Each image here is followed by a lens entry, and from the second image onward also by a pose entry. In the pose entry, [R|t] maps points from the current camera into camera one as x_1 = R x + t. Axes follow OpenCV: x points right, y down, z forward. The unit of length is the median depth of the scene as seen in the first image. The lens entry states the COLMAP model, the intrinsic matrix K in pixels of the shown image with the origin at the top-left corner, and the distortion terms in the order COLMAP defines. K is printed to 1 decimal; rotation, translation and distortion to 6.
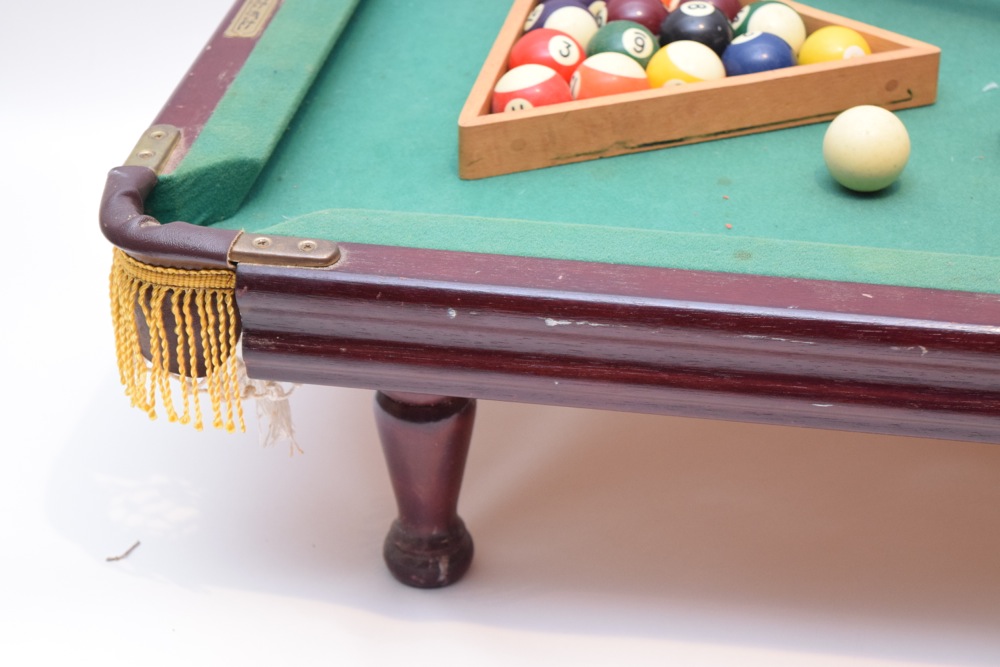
lens RADIAL K [[2250.6, 0, 500.0], [0, 2250.6, 333.5], [0, 0, 1]] dist [0.041675, 0.477256]
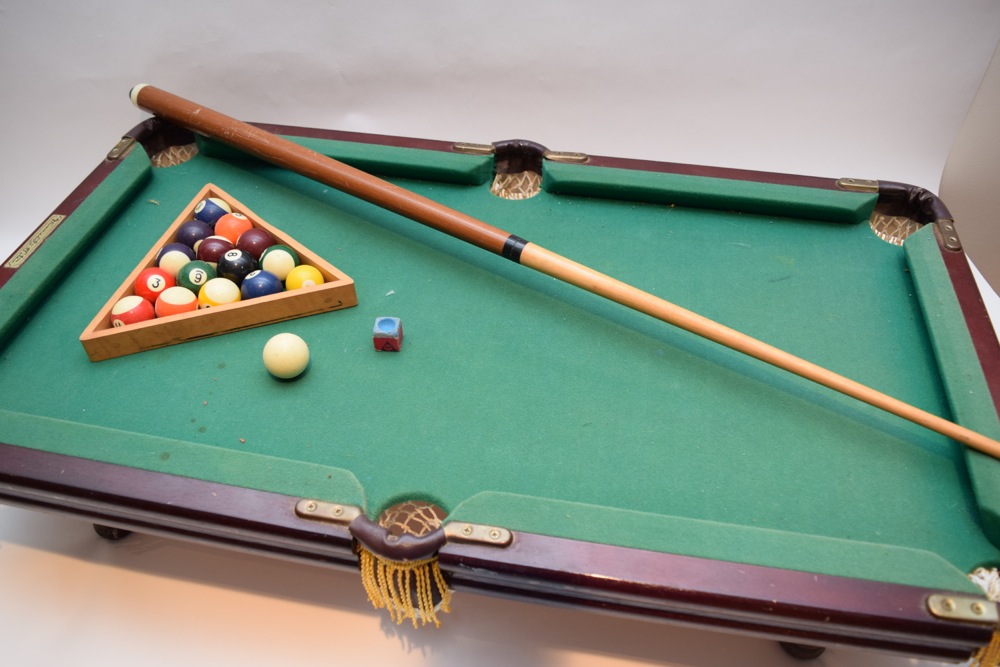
lens RADIAL K [[787.2, 0, 497.7], [0, 787.2, 319.7], [0, 0, 1]] dist [-0.092673, 0.006140]
pose [[0.999892, 0.014139, -0.003897, 0.332500], [-0.013017, 0.977967, 0.208355, -0.243332], [0.006757, -0.208282, 0.978046, 0.359099]]
